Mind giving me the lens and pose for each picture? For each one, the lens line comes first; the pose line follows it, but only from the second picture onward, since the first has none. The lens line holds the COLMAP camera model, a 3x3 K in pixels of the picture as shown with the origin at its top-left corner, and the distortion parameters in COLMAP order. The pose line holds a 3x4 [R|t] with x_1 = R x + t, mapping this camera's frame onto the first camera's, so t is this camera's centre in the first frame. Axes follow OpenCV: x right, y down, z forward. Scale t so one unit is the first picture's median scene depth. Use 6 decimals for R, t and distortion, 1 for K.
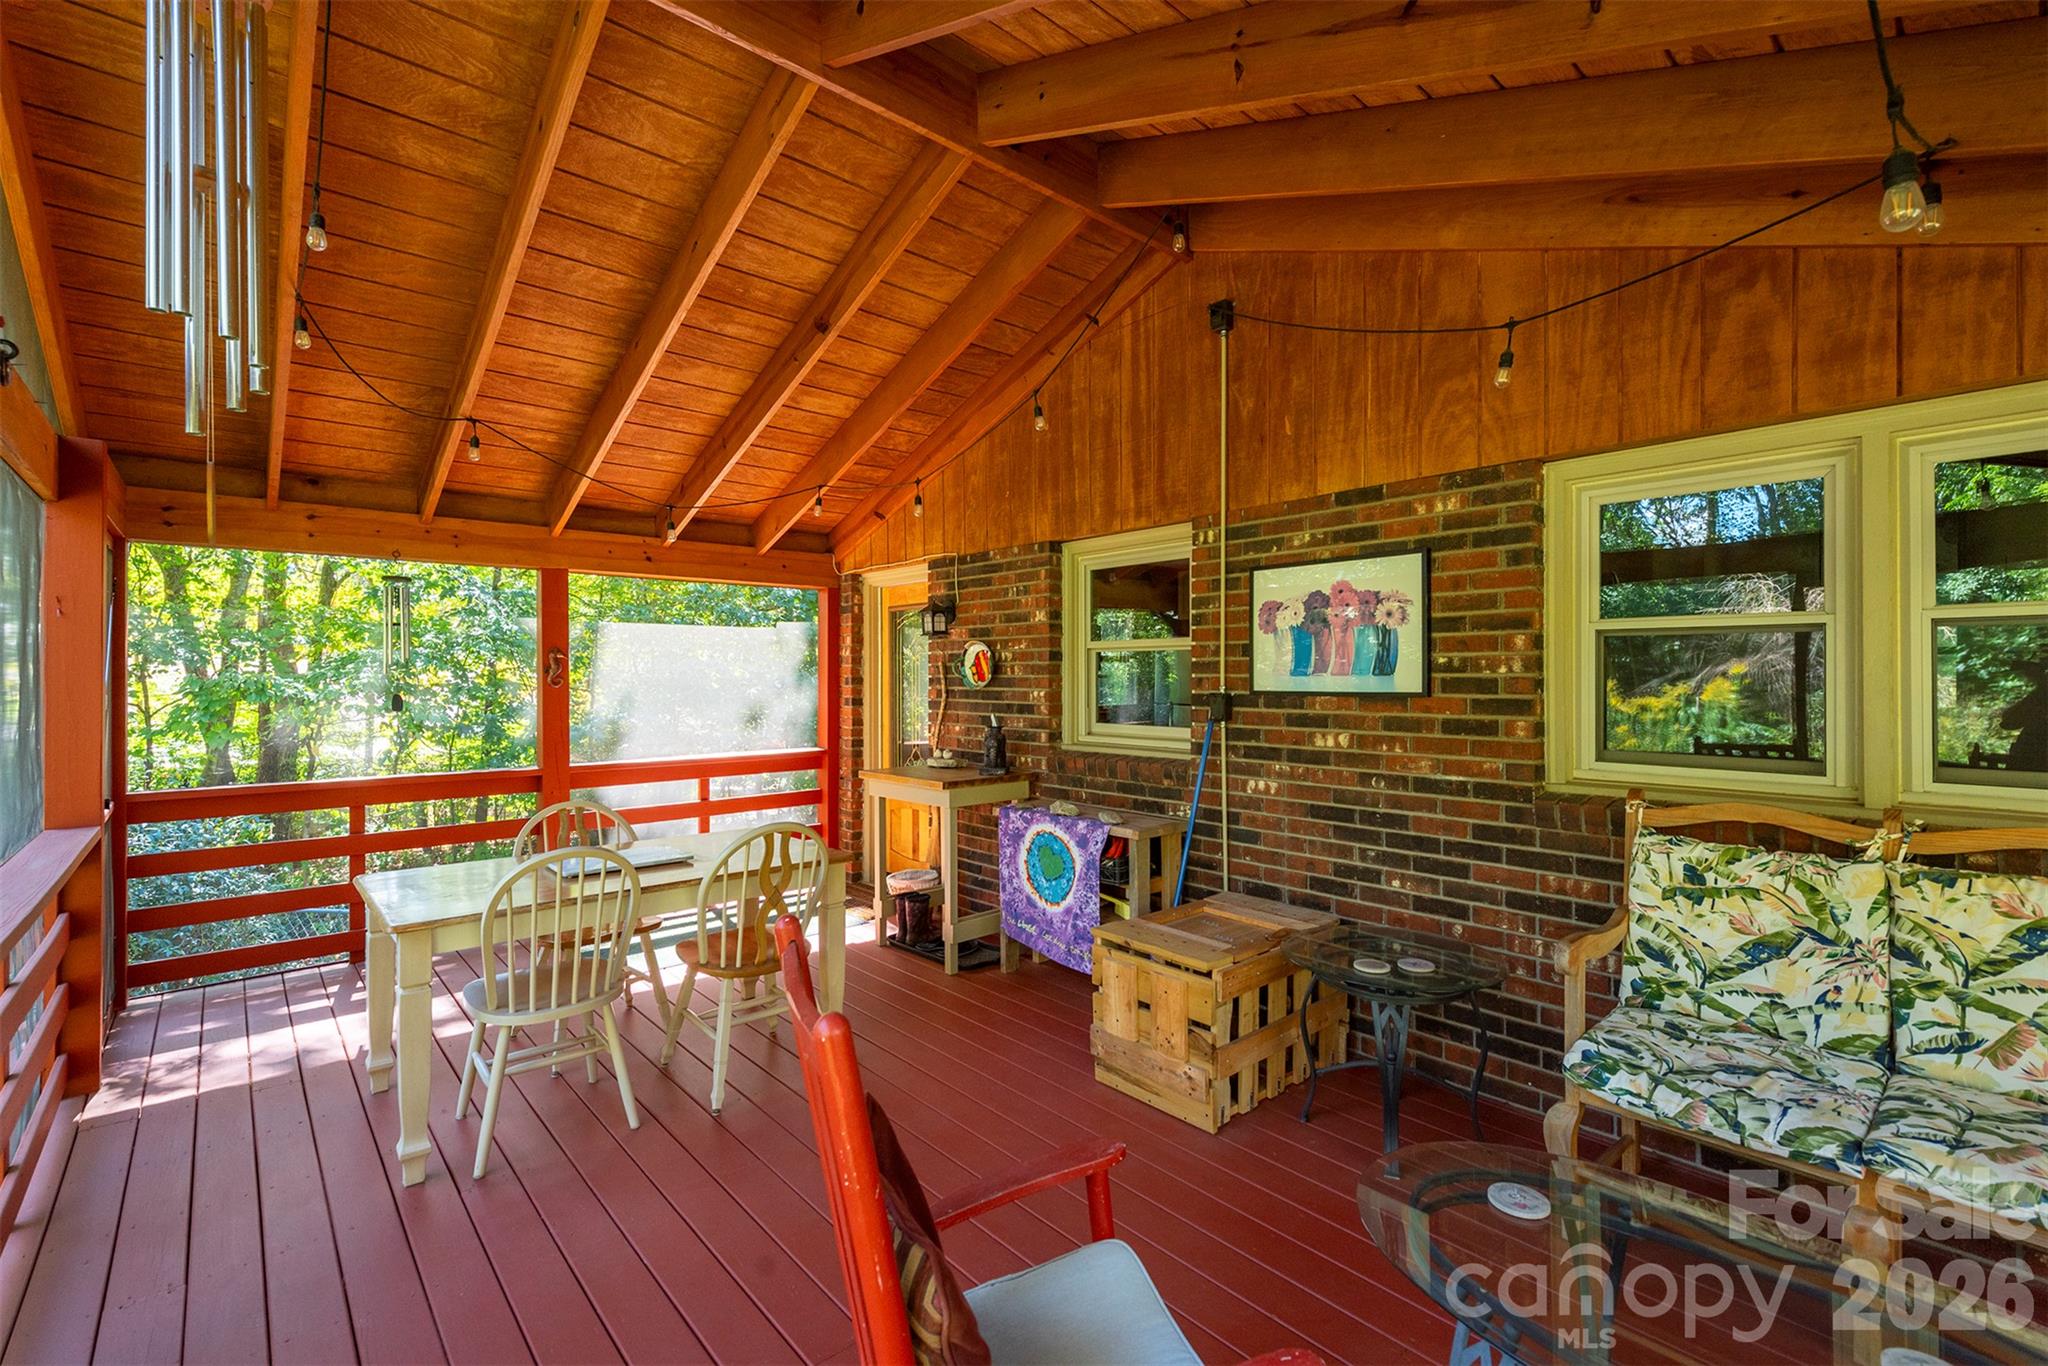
lens RADIAL K [[888.0, 0, 1016.4], [0, 888.0, 676.3], [0, 0, 1]] dist [0.000516, -0.000011]
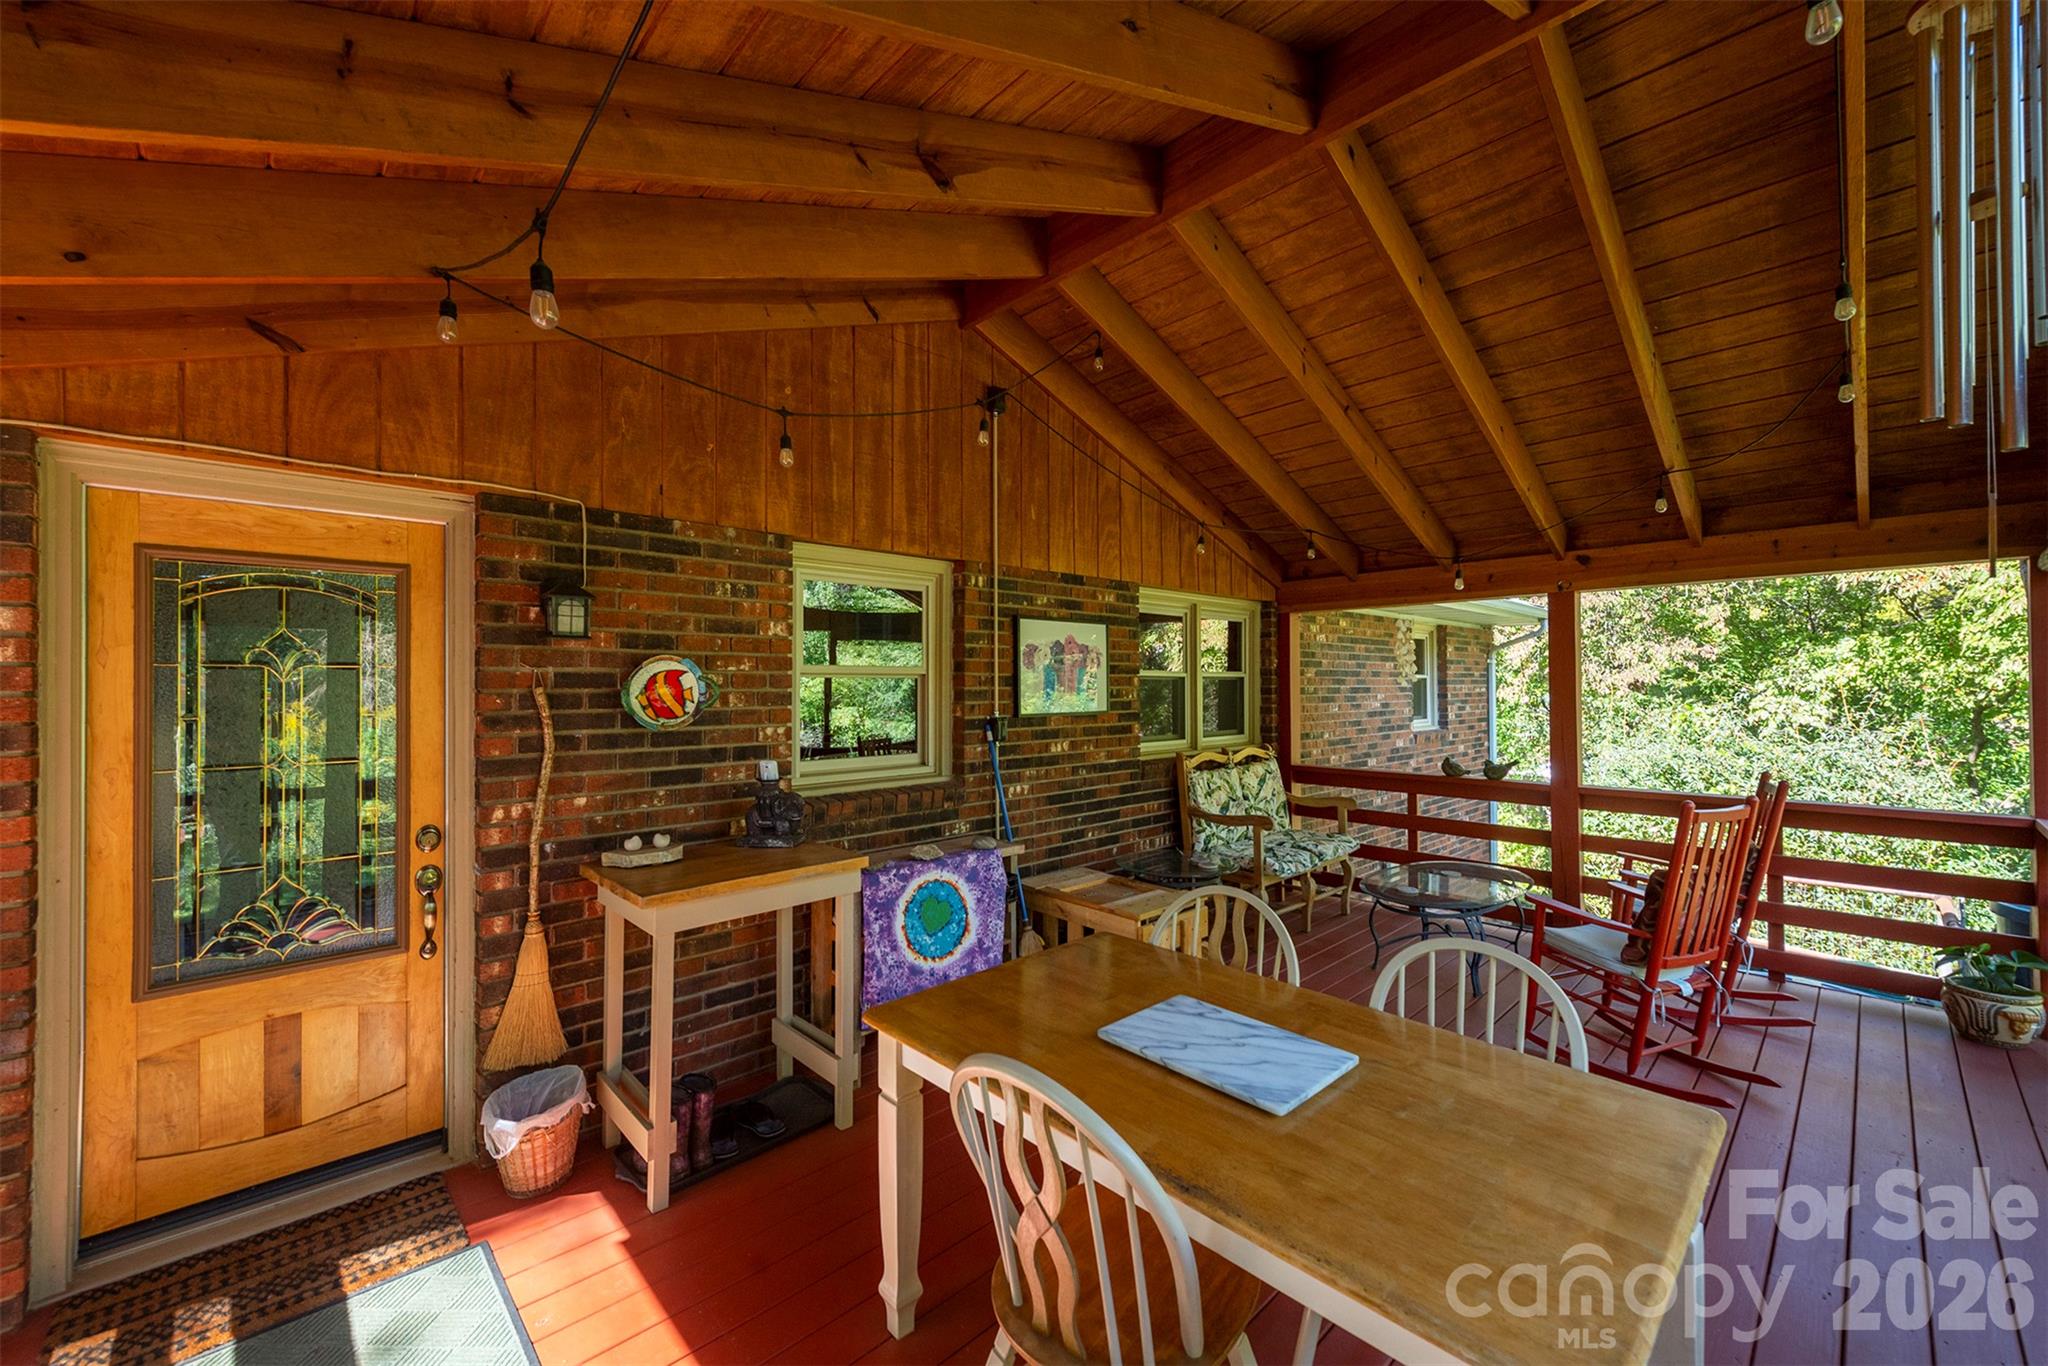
lens RADIAL K [[798.0, 0, 1032.0], [0, 798.0, 677.3], [0, 0, 1]] dist [0.002098, -0.000111]
pose [[-0.044055, 0.012979, 0.998945, -0.772059], [0.003005, 0.999913, -0.012859, -0.019075], [-0.999025, 0.002435, -0.044090, 0.929503]]
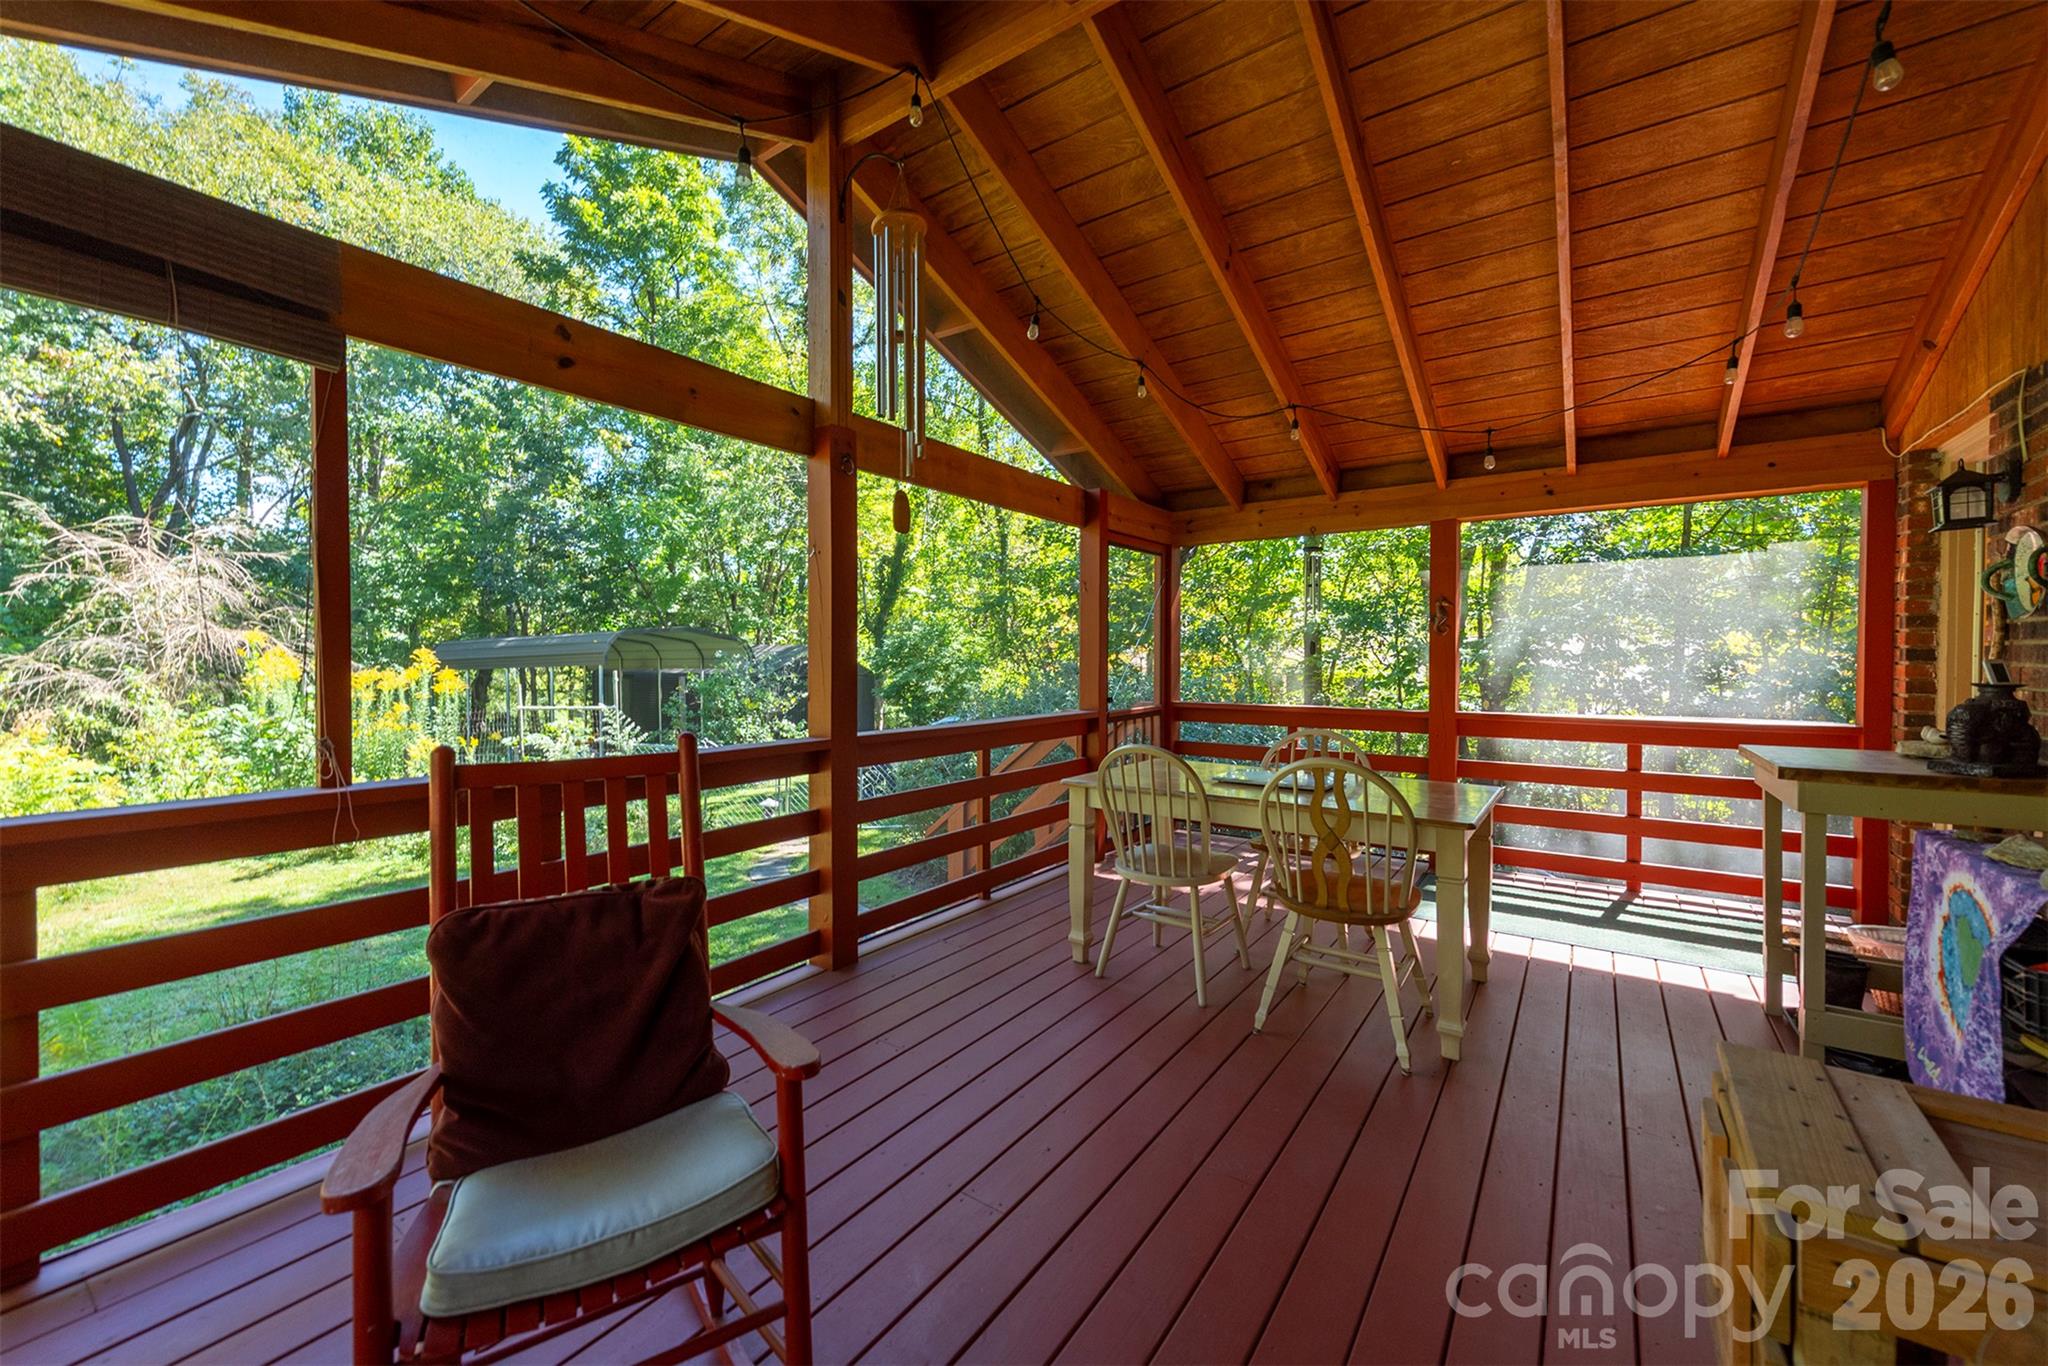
lens RADIAL K [[798.0, 0, 1025.5], [0, 798.0, 675.4], [0, 0, 1]] dist [0.002098, -0.000111]
pose [[0.222641, 0.024435, -0.974594, 0.347510], [-0.000989, 0.999691, 0.024838, 0.045214], [0.974900, -0.004566, 0.222596, 0.389373]]
